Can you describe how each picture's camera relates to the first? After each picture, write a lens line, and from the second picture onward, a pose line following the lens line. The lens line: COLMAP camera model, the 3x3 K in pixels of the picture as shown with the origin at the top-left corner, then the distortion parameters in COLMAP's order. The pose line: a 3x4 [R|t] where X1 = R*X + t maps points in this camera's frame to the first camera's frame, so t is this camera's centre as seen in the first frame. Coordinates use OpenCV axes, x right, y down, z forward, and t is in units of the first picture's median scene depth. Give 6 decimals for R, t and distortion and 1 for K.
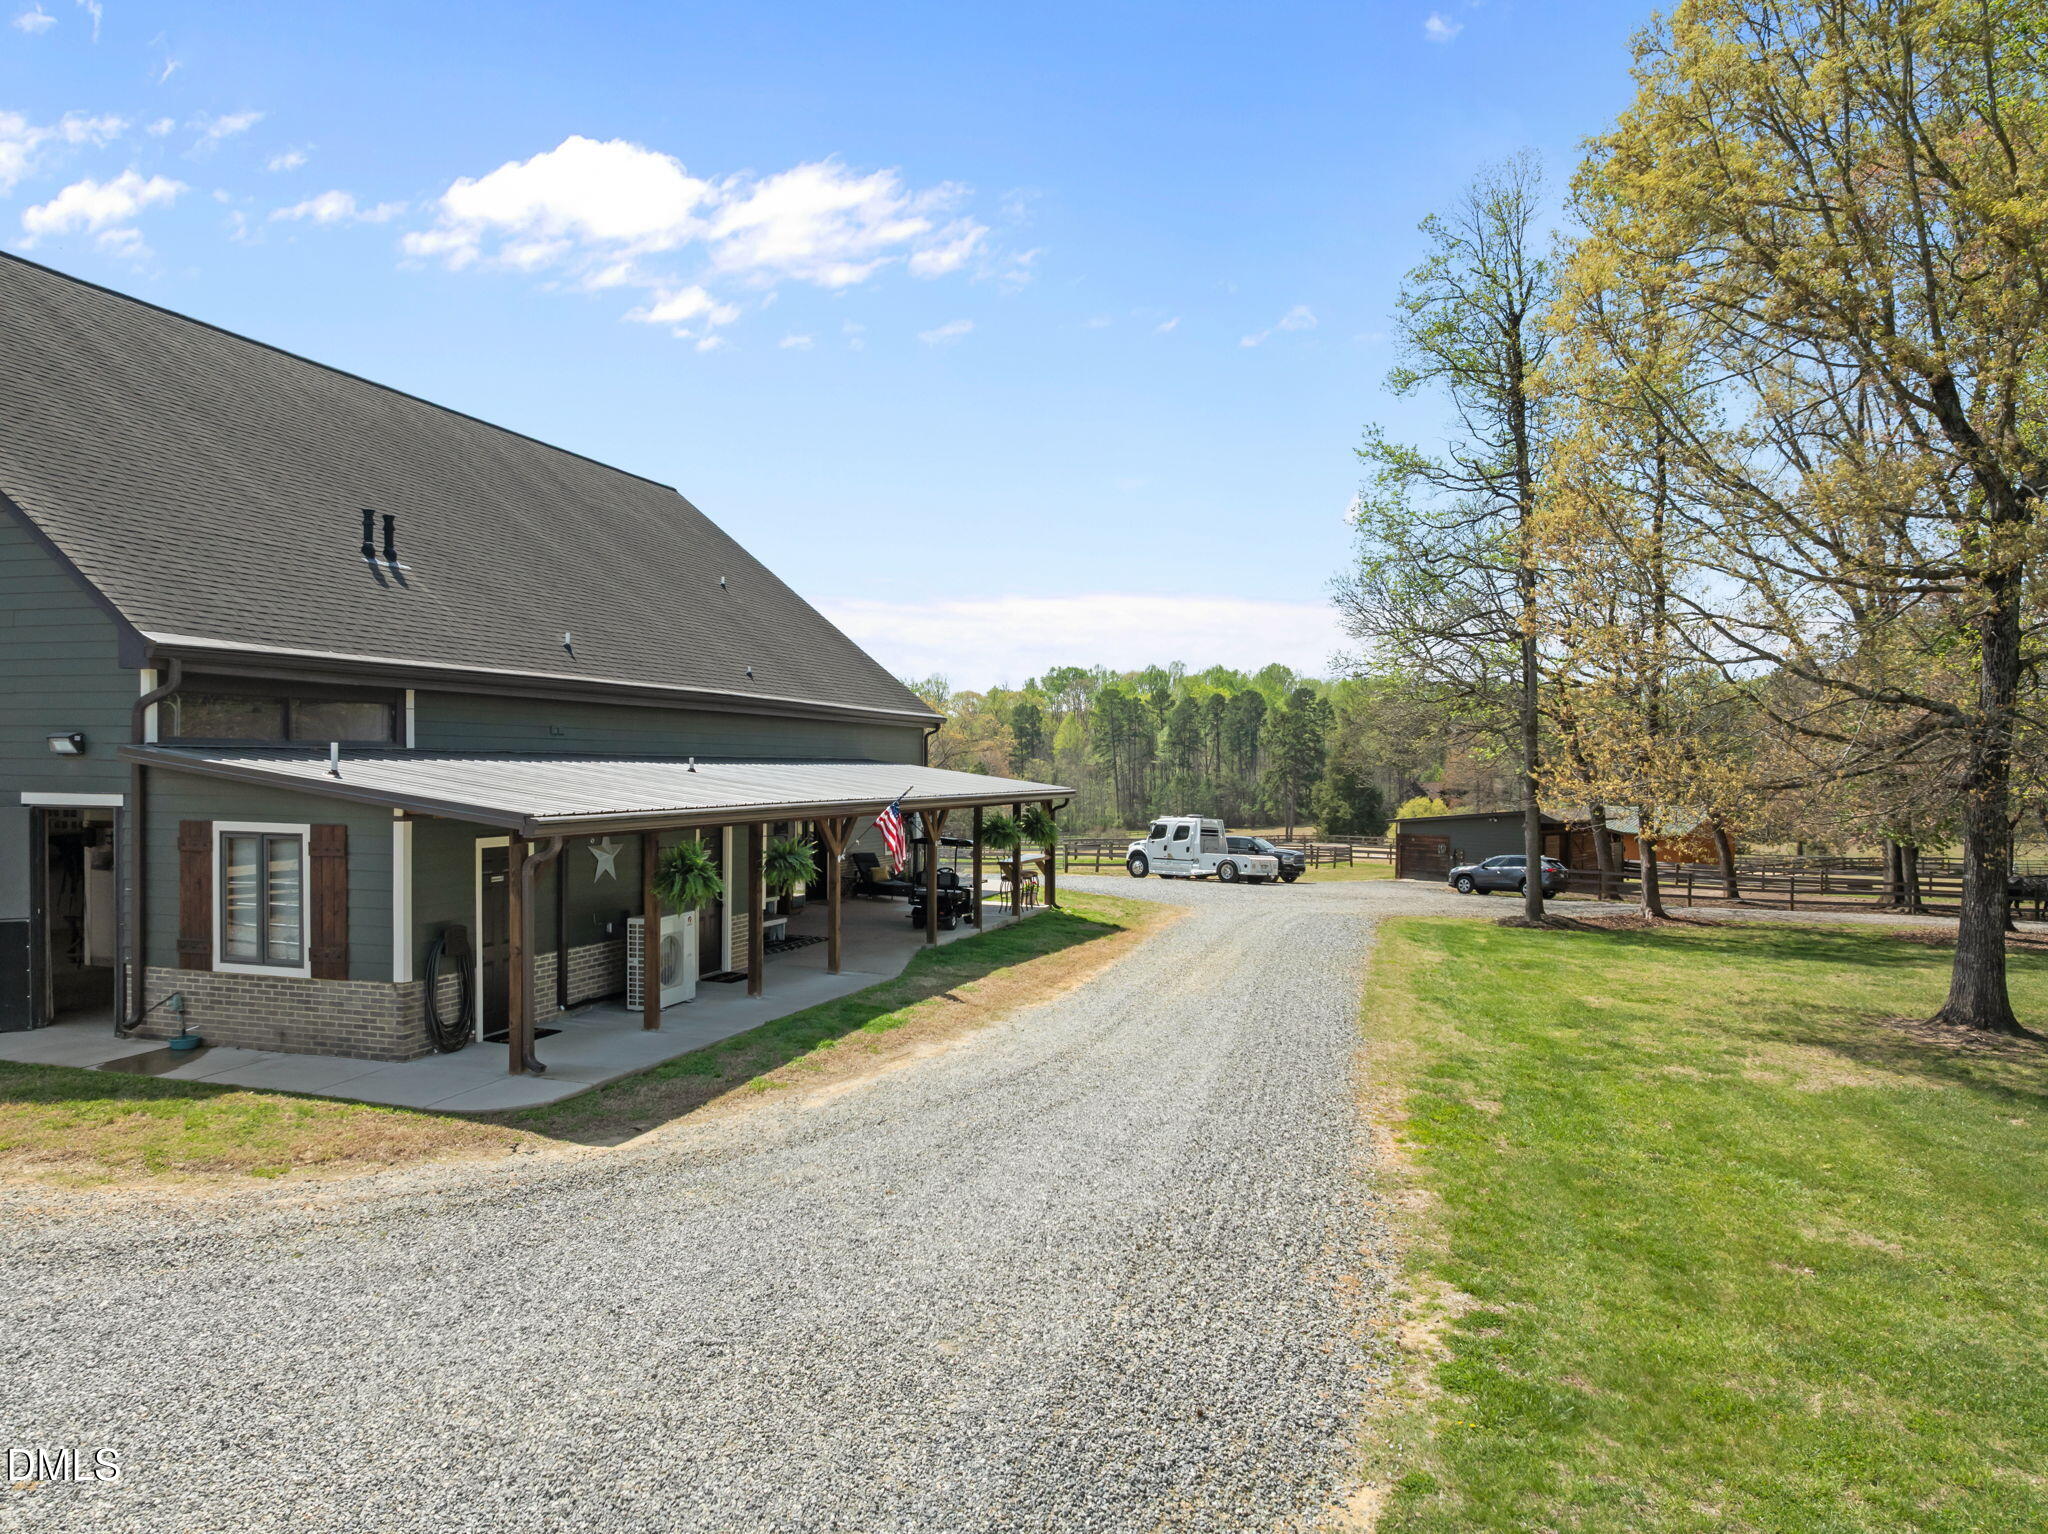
lens RADIAL K [[1438.0, 0, 1025.6], [0, 1438.0, 812.3], [0, 0, 1]] dist [-0.032860, -0.003027]
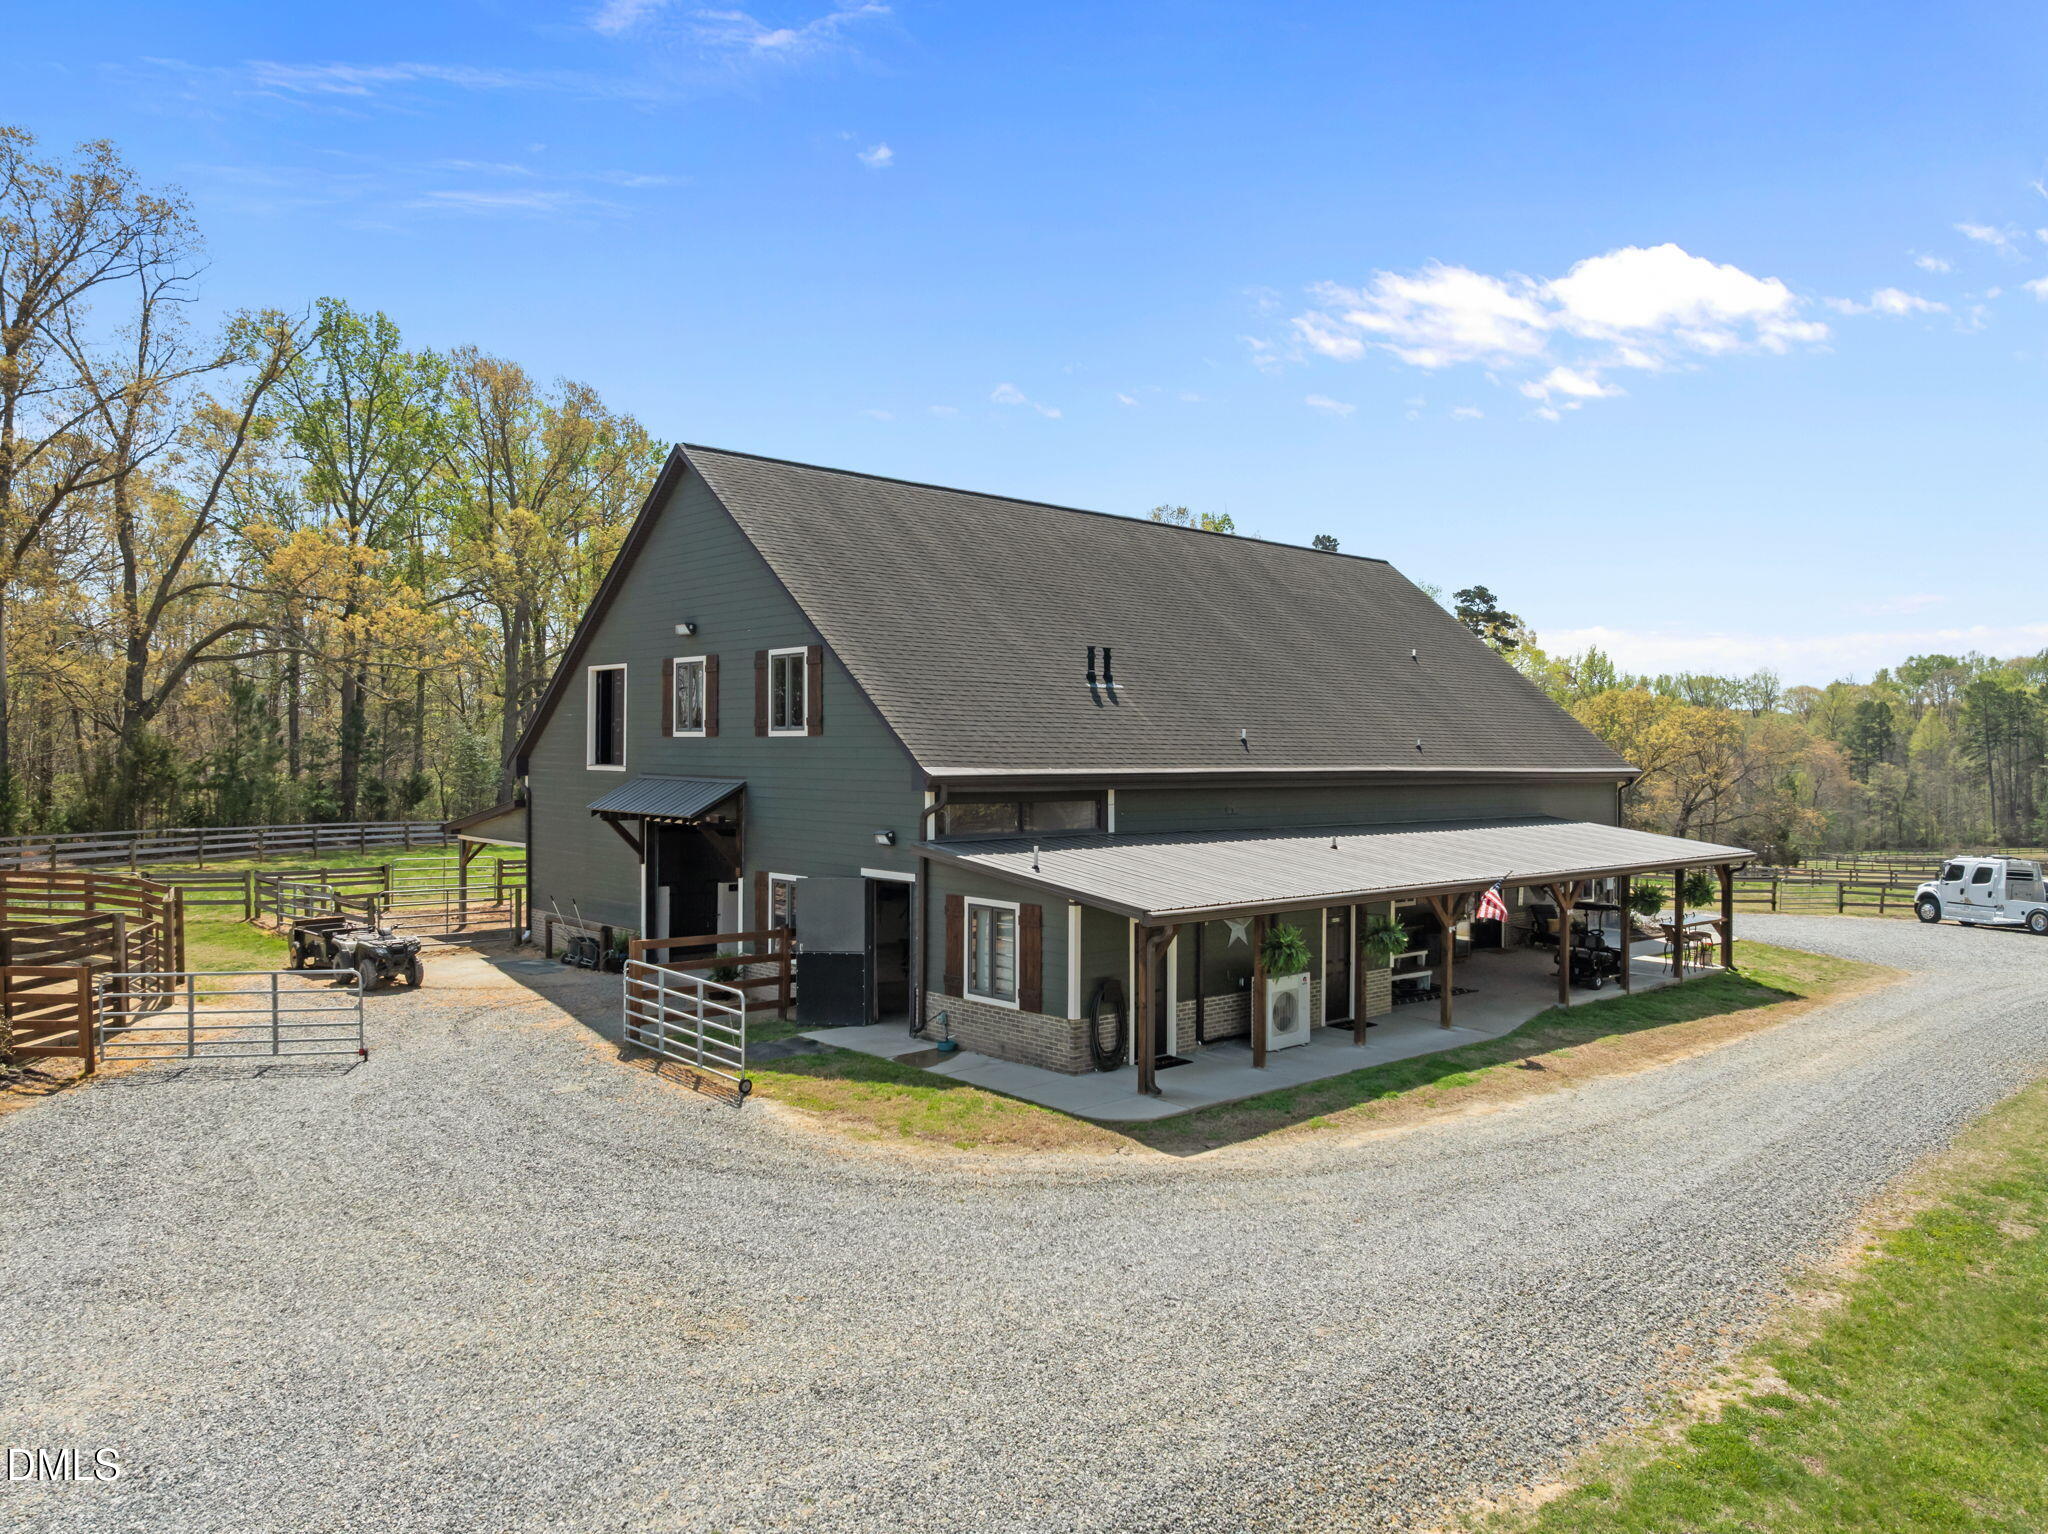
lens RADIAL K [[1438.0, 0, 1025.6], [0, 1438.0, 812.3], [0, 0, 1]] dist [-0.032860, -0.003027]
pose [[0.852422, 0.014451, -0.522655, 0.258863], [-0.013448, 0.999893, 0.005713, -0.091964], [0.522681, 0.002159, 0.852525, -0.231037]]
